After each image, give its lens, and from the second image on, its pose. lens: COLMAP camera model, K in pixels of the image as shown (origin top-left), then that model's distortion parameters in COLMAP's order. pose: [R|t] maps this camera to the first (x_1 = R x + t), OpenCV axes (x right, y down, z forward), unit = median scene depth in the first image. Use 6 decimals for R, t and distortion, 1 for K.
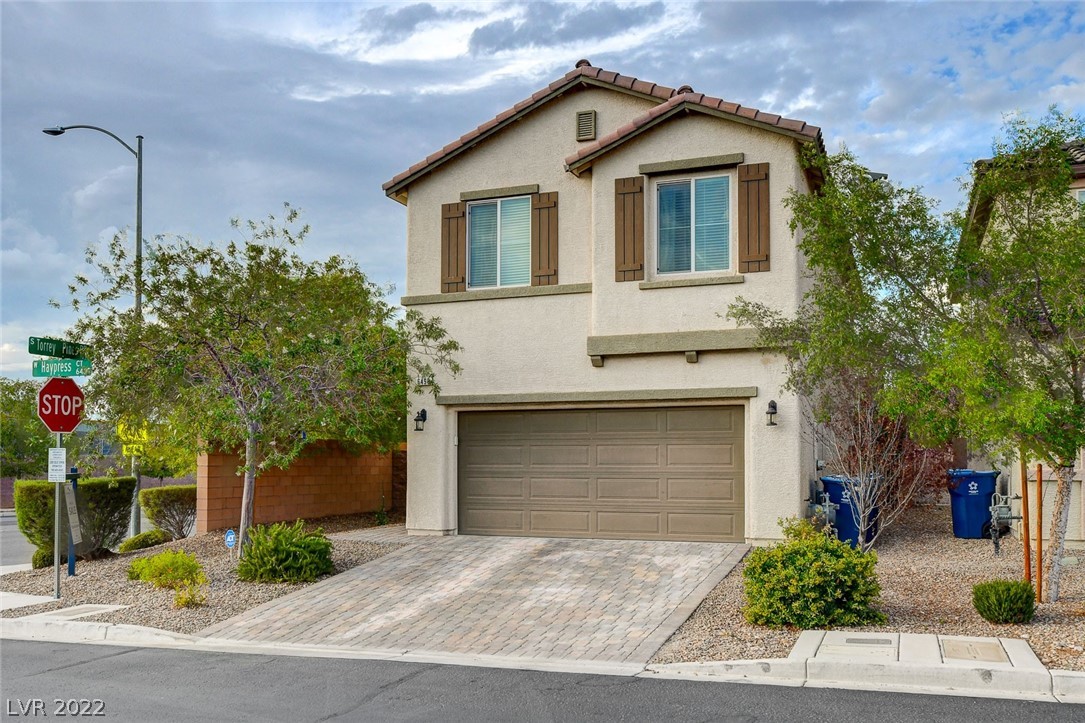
lens RADIAL K [[897.9, 0, 543.6], [0, 897.9, 353.6], [0, 0, 1]] dist [-0.024218, 0.034007]
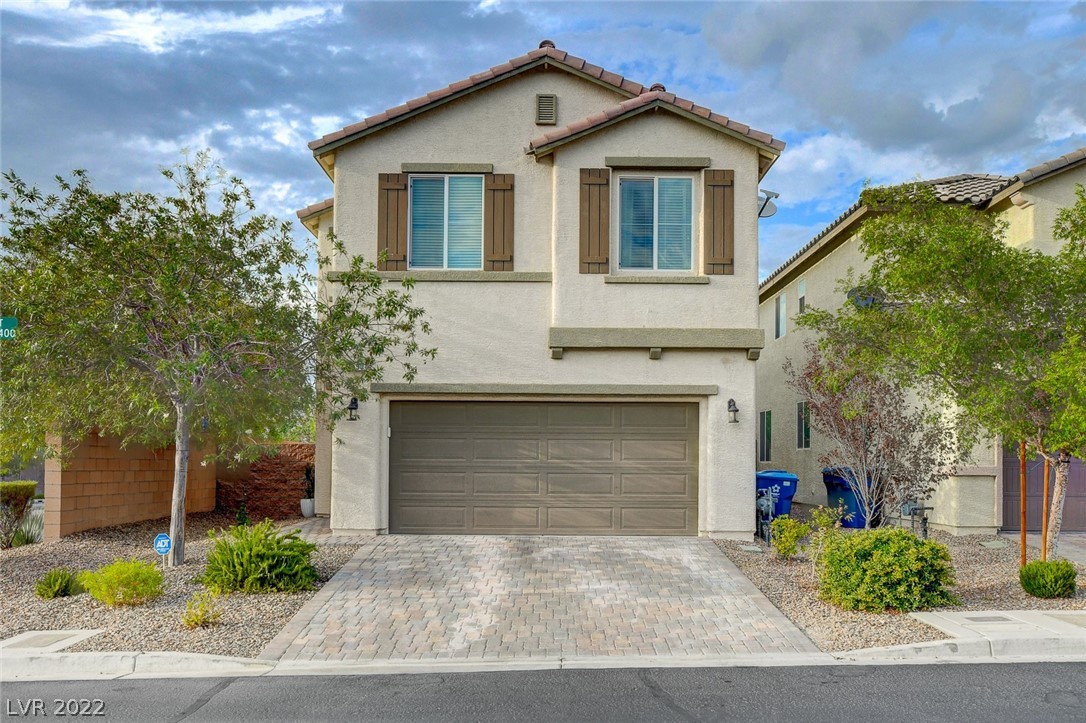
lens RADIAL K [[898.7, 0, 532.8], [0, 898.7, 370.4], [0, 0, 1]] dist [-0.024218, 0.034007]
pose [[0.937115, 0.041810, 0.346507, -0.305561], [-0.048610, 0.998758, 0.010954, 0.017792], [-0.345618, -0.027109, 0.937984, 0.094661]]
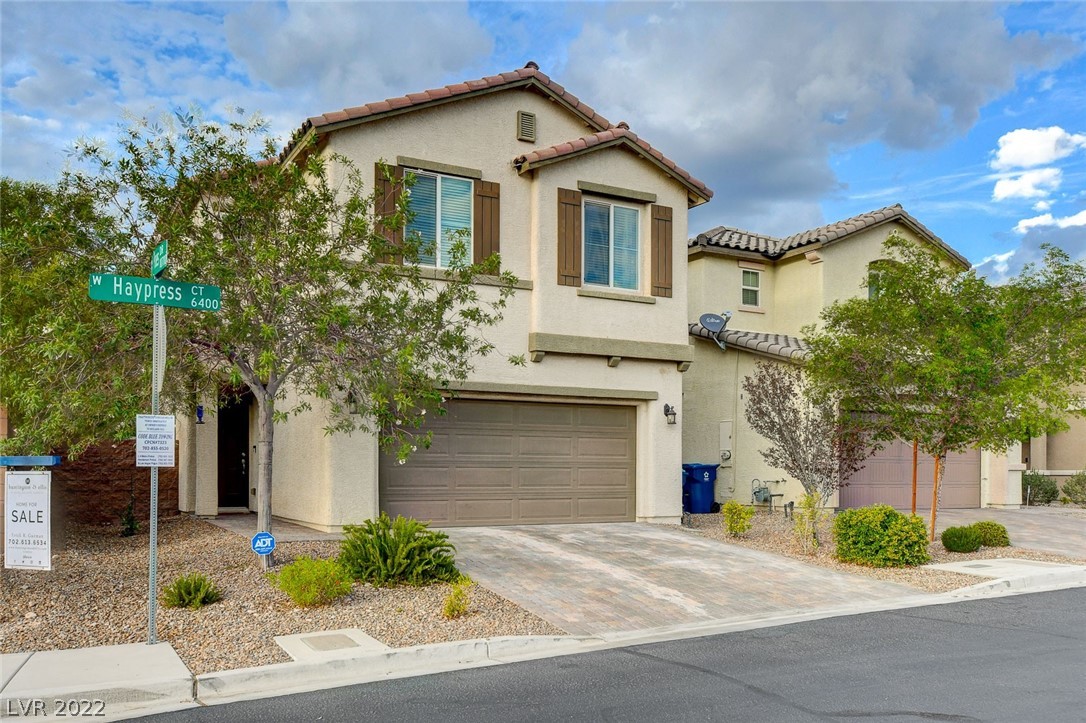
lens RADIAL K [[901.8, 0, 520.1], [0, 901.8, 387.1], [0, 0, 1]] dist [0.013786, 0.008053]
pose [[0.660568, 0.070949, 0.747406, -0.749400], [-0.094348, 0.995477, -0.011111, 0.058417], [-0.744814, -0.063176, 0.664275, 0.313989]]
